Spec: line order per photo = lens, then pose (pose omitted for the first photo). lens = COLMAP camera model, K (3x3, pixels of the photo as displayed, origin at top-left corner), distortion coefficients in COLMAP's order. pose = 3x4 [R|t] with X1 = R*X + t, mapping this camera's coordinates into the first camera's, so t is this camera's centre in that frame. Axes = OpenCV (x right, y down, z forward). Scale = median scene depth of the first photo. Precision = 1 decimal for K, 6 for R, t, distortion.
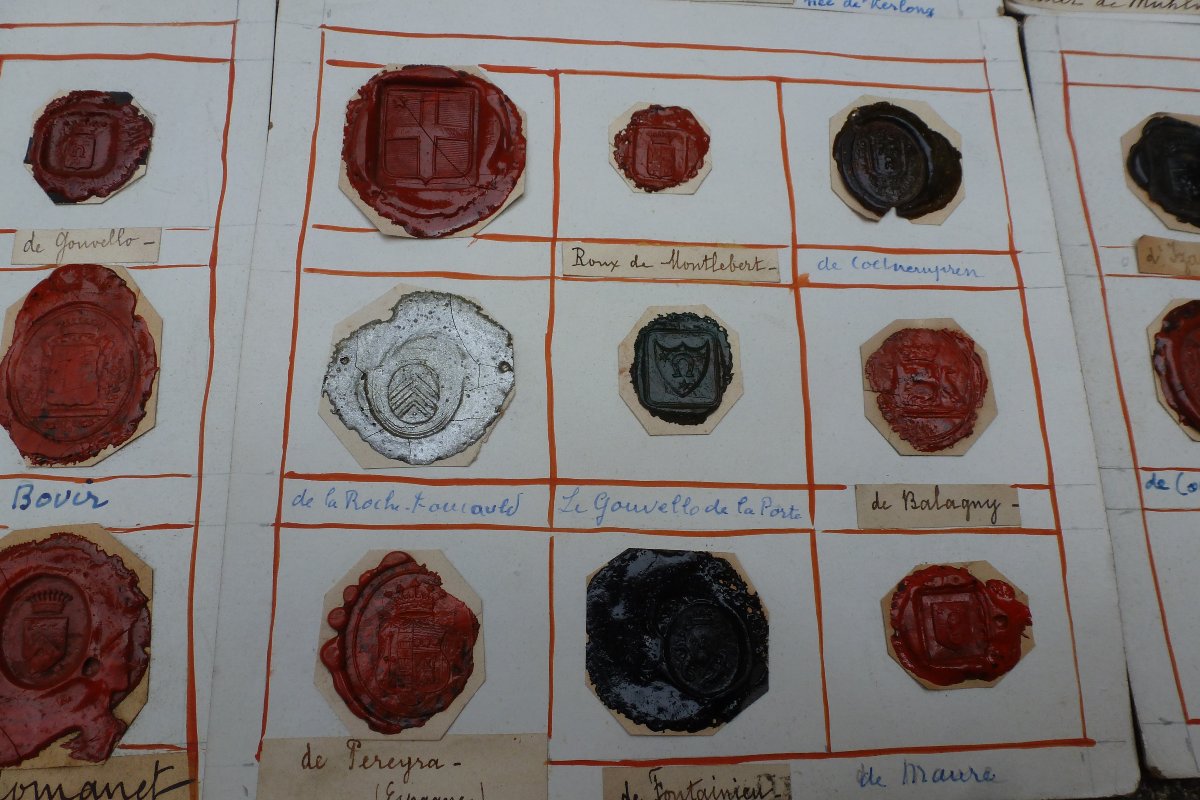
lens RADIAL K [[853.2, 0, 611.4], [0, 853.2, 429.9], [0, 0, 1]] dist [-0.059578, 0.012387]
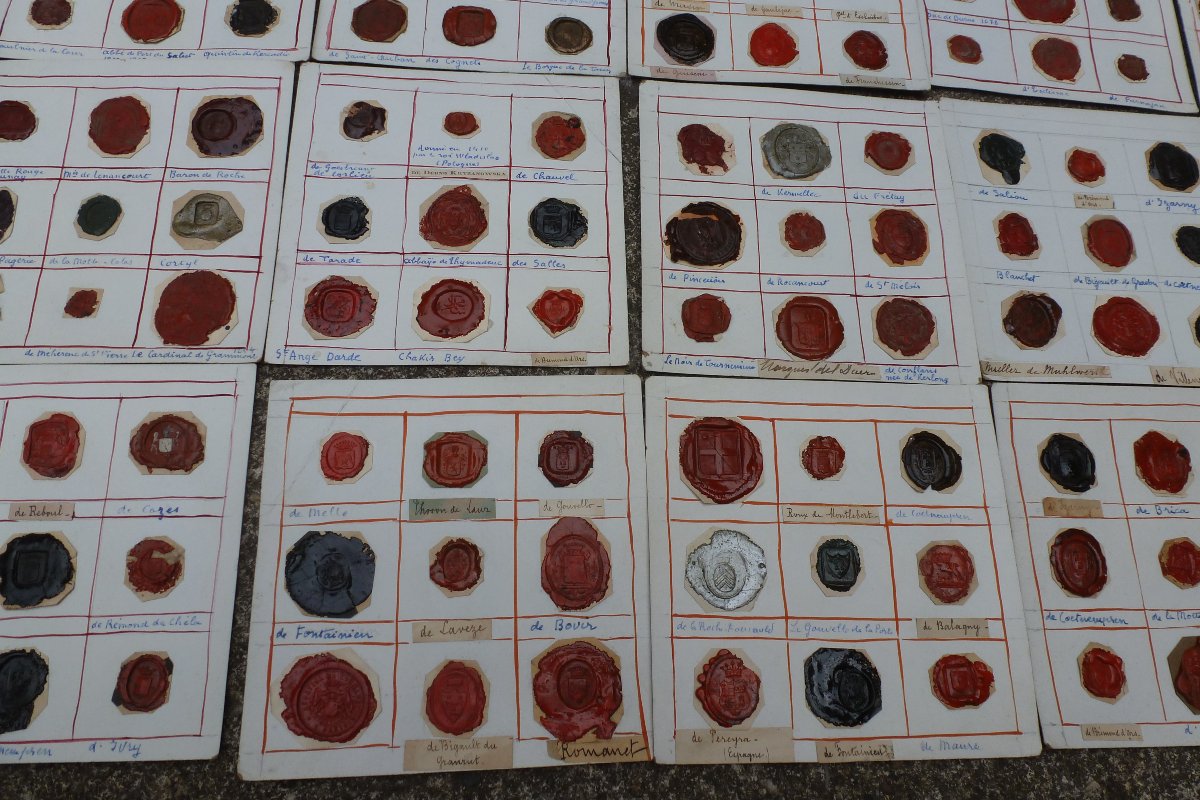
lens RADIAL K [[853.2, 0, 622.0], [0, 853.2, 402.0], [0, 0, 1]] dist [-0.059578, 0.012387]
pose [[0.999959, 0.007646, -0.004795, -0.490289], [-0.008040, 0.996033, -0.088620, -0.303888], [0.004098, 0.088655, 0.996054, -1.297934]]
